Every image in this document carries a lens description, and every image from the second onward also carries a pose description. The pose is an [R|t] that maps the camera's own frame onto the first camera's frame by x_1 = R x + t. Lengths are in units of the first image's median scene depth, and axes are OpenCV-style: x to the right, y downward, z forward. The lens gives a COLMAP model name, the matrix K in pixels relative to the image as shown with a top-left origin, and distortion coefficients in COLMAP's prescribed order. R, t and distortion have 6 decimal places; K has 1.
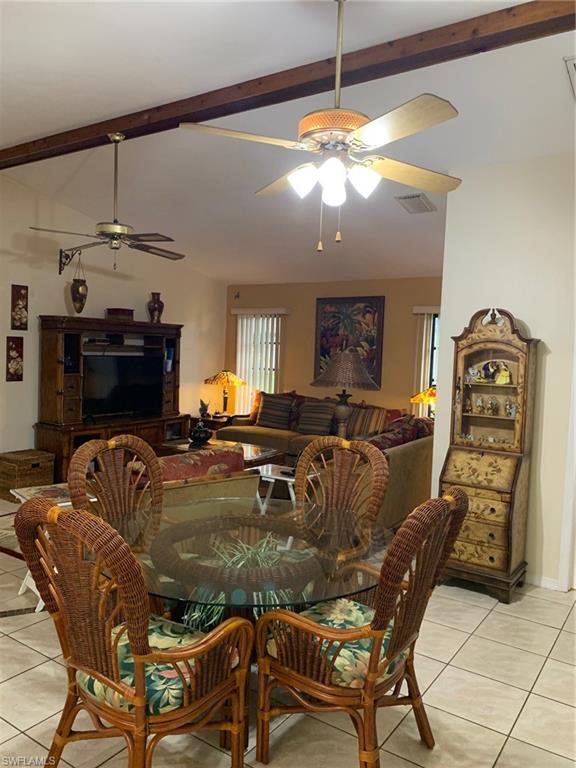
lens RADIAL K [[590.4, 0, 286.4], [0, 590.4, 381.5], [0, 0, 1]] dist [0.037169, -0.048948]
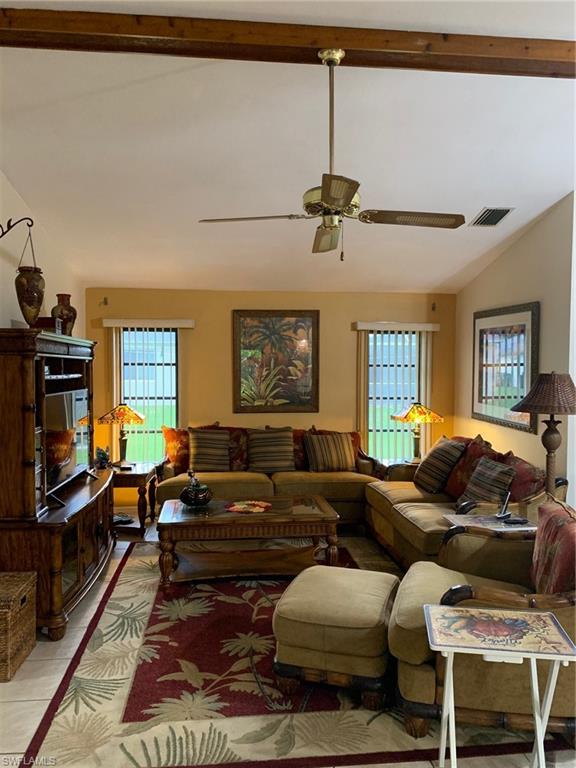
lens RADIAL K [[590.4, 0, 287.3], [0, 590.4, 388.1], [0, 0, 1]] dist [0.037169, -0.048948]
pose [[0.768139, -0.054062, 0.637997, -0.448371], [0.061812, 0.998036, 0.010149, -0.035140], [-0.637293, 0.031641, 0.769972, 0.320641]]
